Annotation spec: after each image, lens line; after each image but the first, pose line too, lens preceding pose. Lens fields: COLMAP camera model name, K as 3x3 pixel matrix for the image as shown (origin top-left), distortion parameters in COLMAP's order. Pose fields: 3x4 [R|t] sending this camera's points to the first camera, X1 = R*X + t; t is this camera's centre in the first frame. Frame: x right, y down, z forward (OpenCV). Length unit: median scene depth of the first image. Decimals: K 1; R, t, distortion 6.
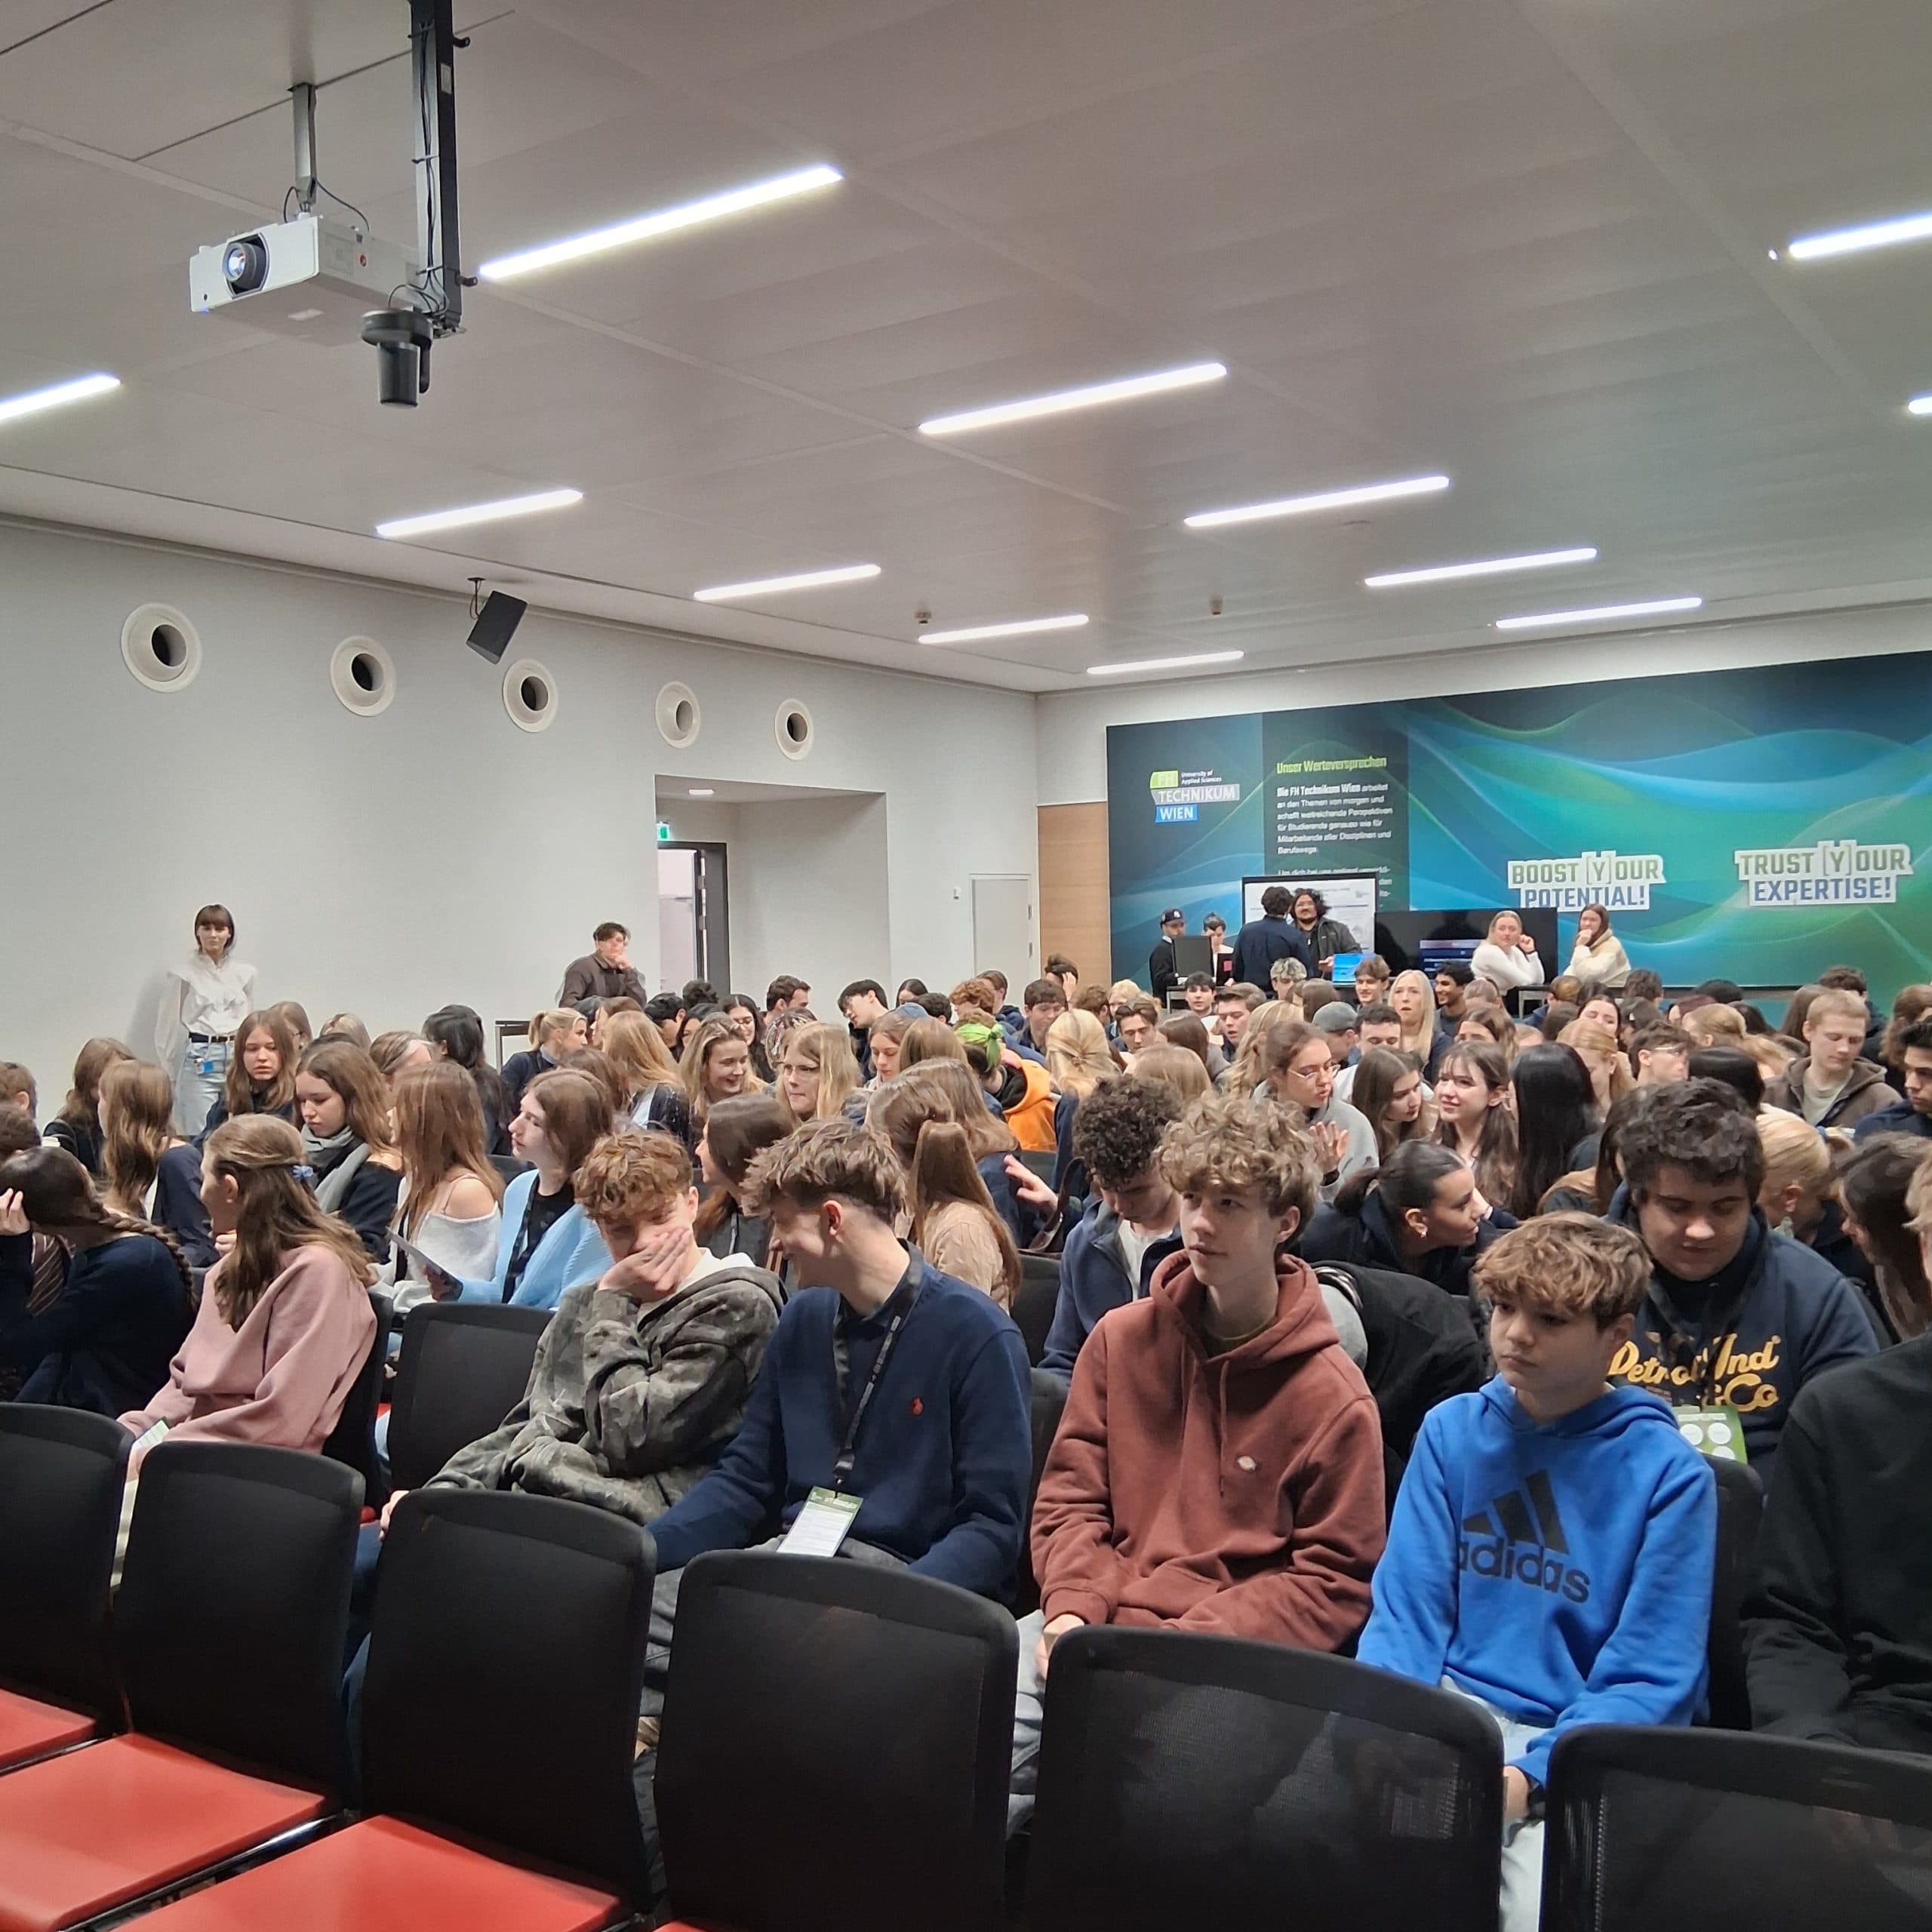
lens RADIAL K [[1988.4, 0, 968.2], [0, 1988.4, 964.2], [0, 0, 1]] dist [0.024950, 0.000000]
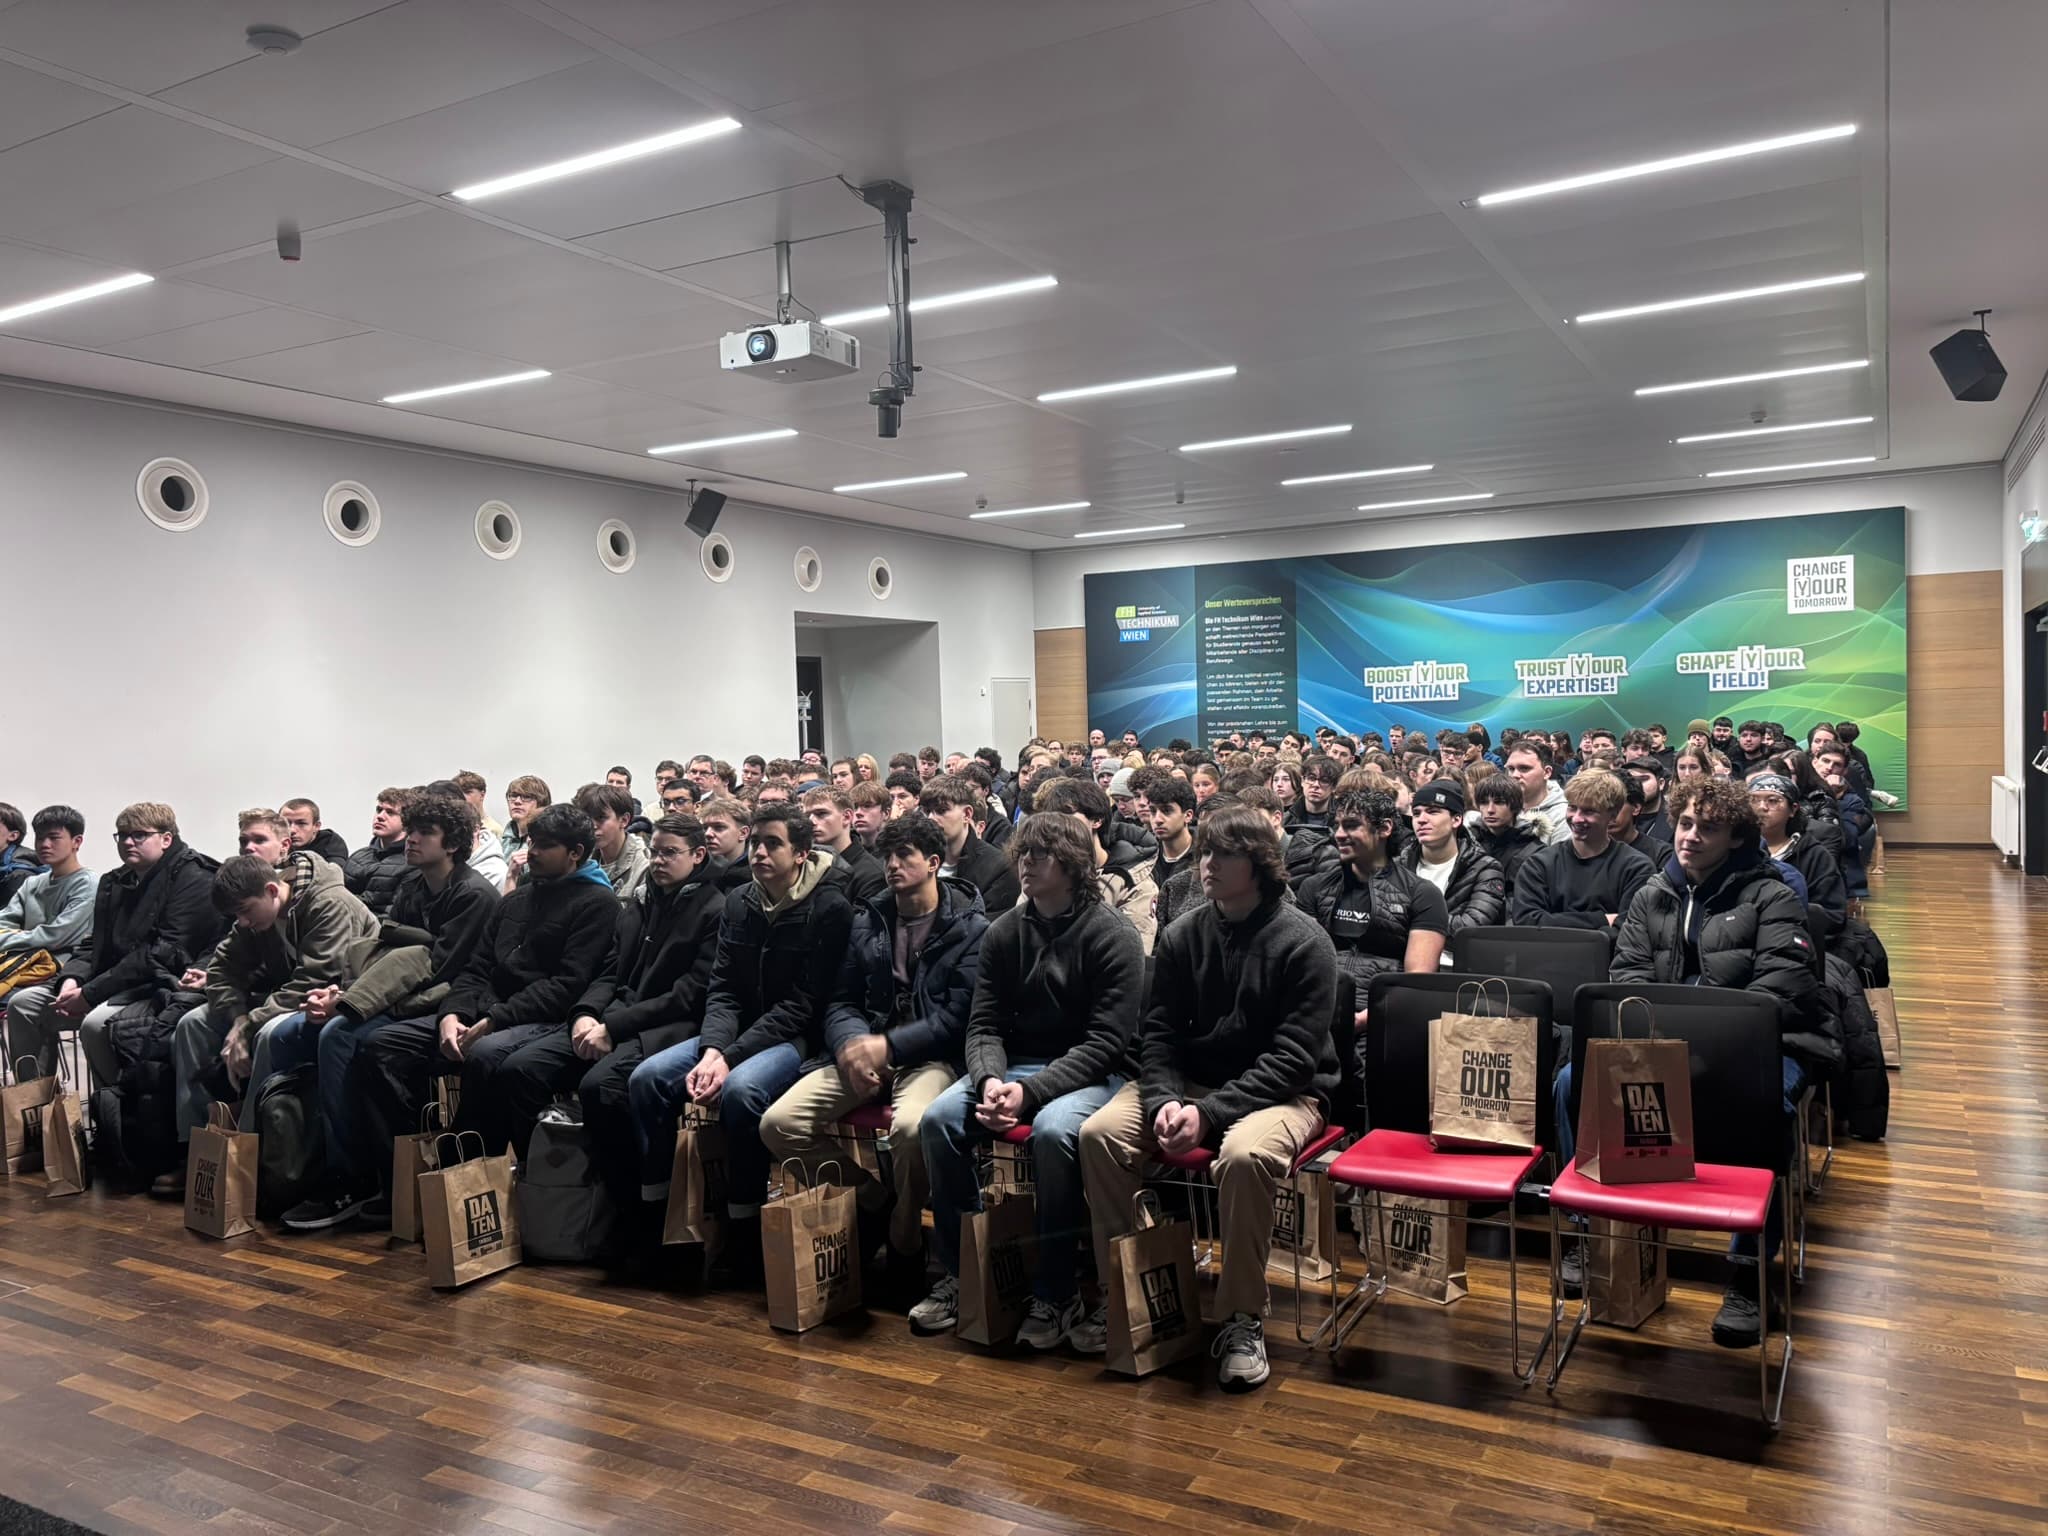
lens RADIAL K [[1601.3, 0, 1029.6], [0, 1601.3, 766.9], [0, 0, 1]] dist [0.037364, -0.011215]
pose [[0.995160, -0.010334, 0.097726, -0.089891], [0.009114, 0.999875, 0.012923, 0.003937], [-0.097847, -0.011969, 0.995129, -0.155968]]
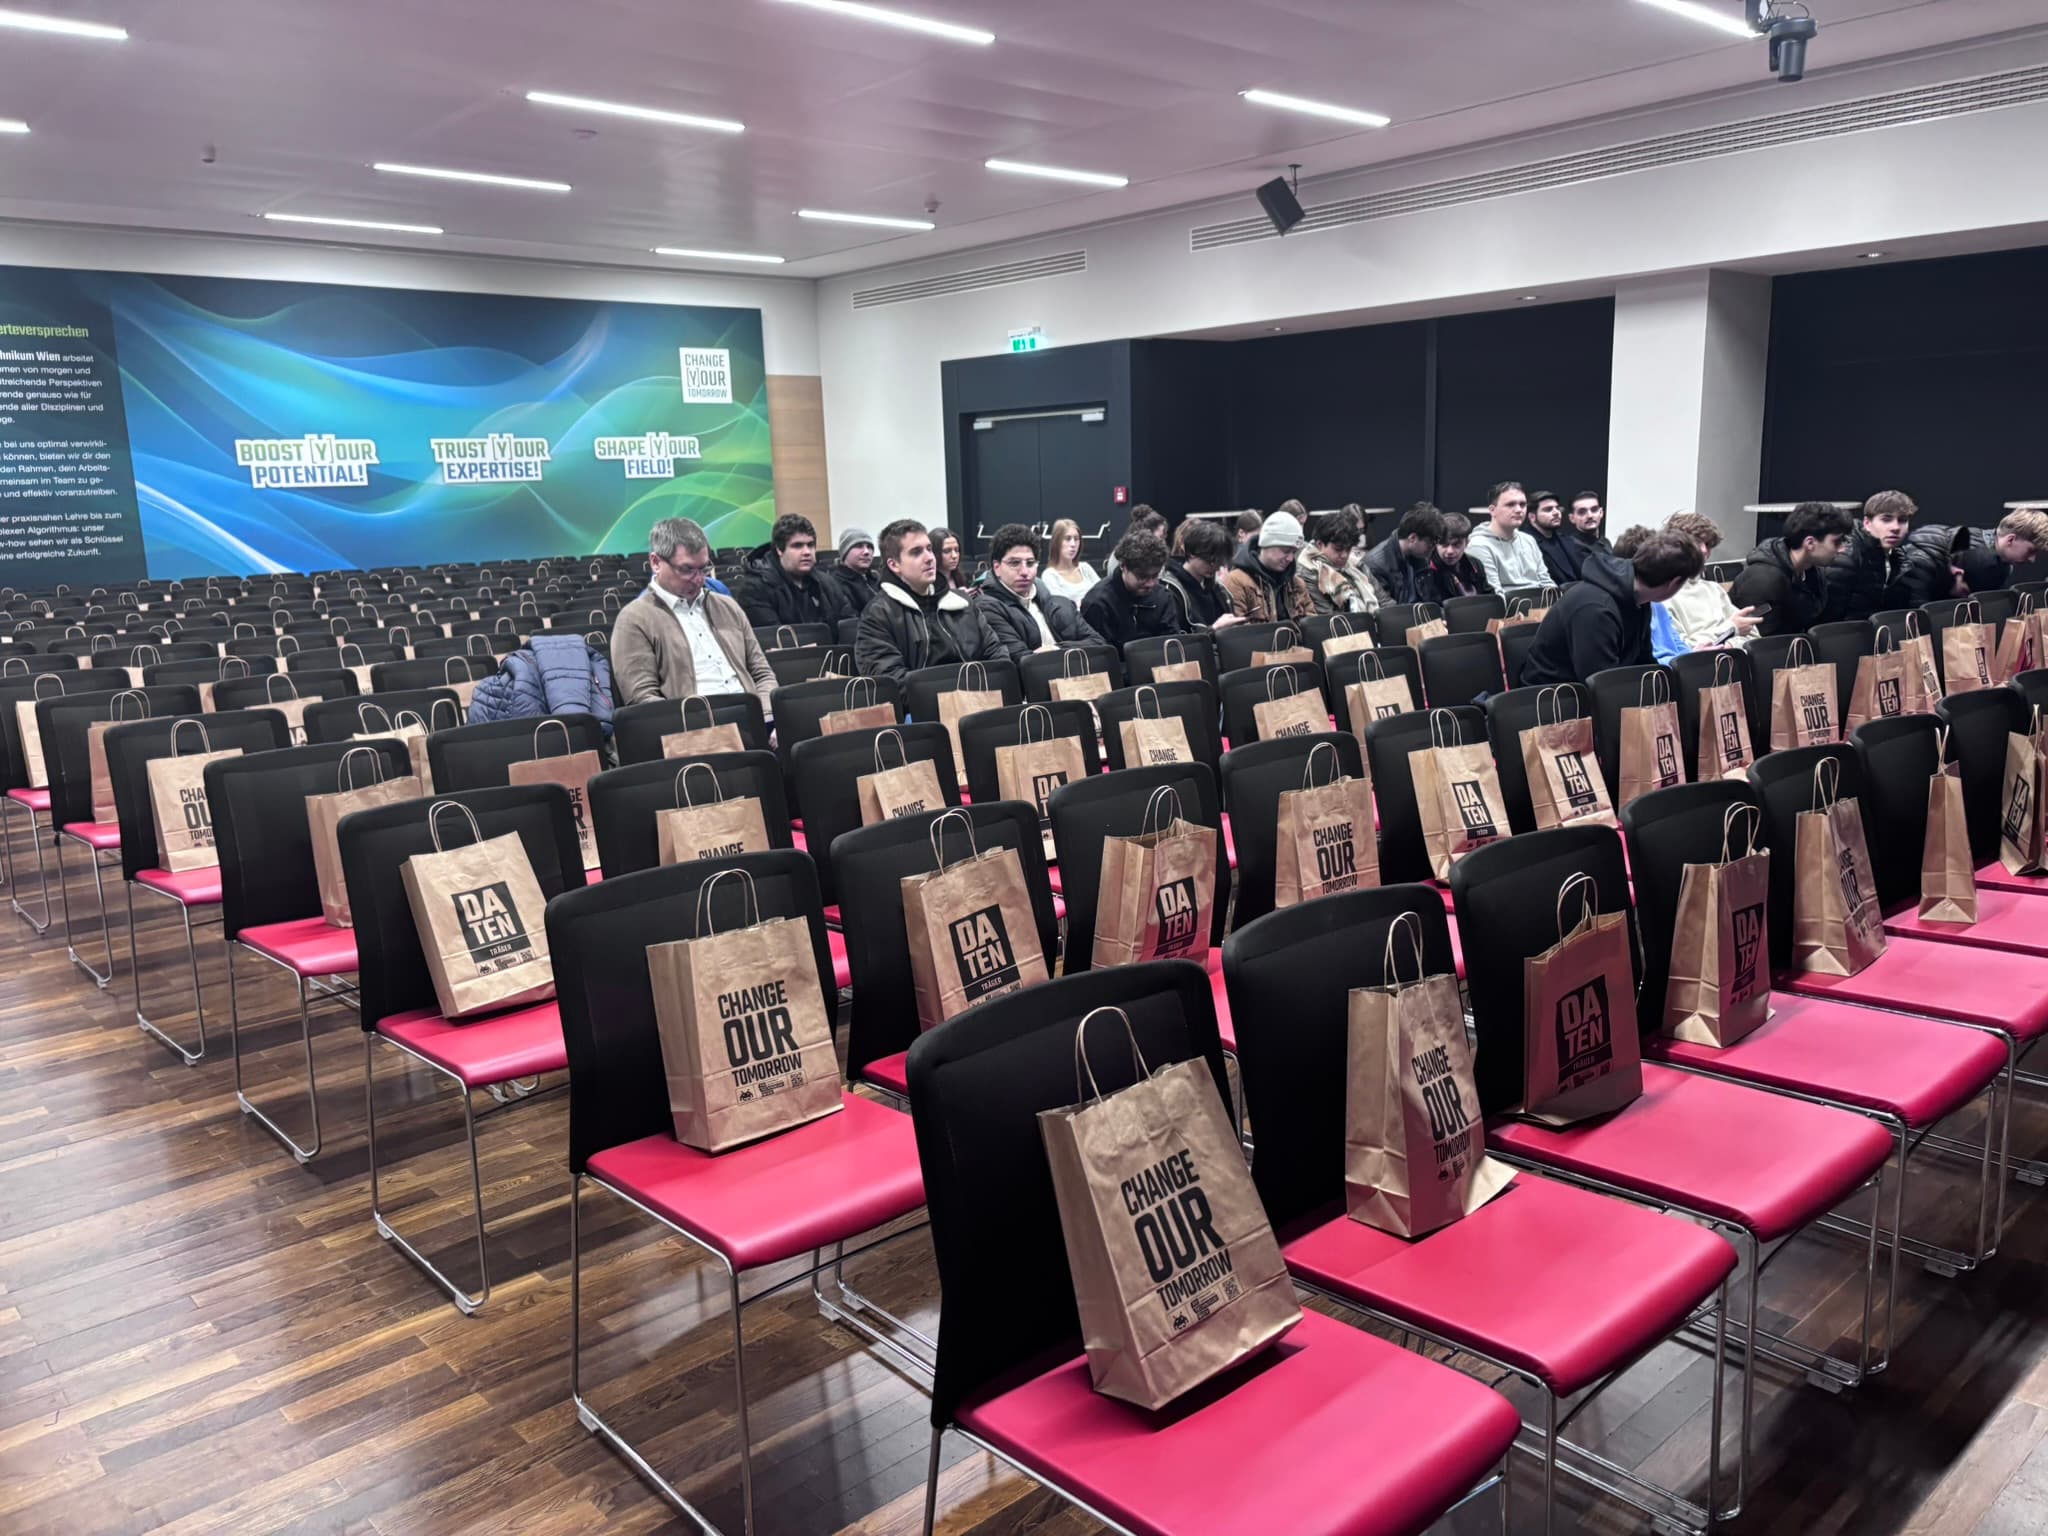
lens RADIAL K [[1601.3, 0, 1033.5], [0, 1601.3, 783.8], [0, 0, 1]] dist [0.037364, -0.011215]
pose [[0.205590, -0.169076, 0.963922, -0.508649], [0.042053, 0.985579, 0.163906, 0.007204], [-0.977734, 0.006838, 0.209735, 0.367796]]
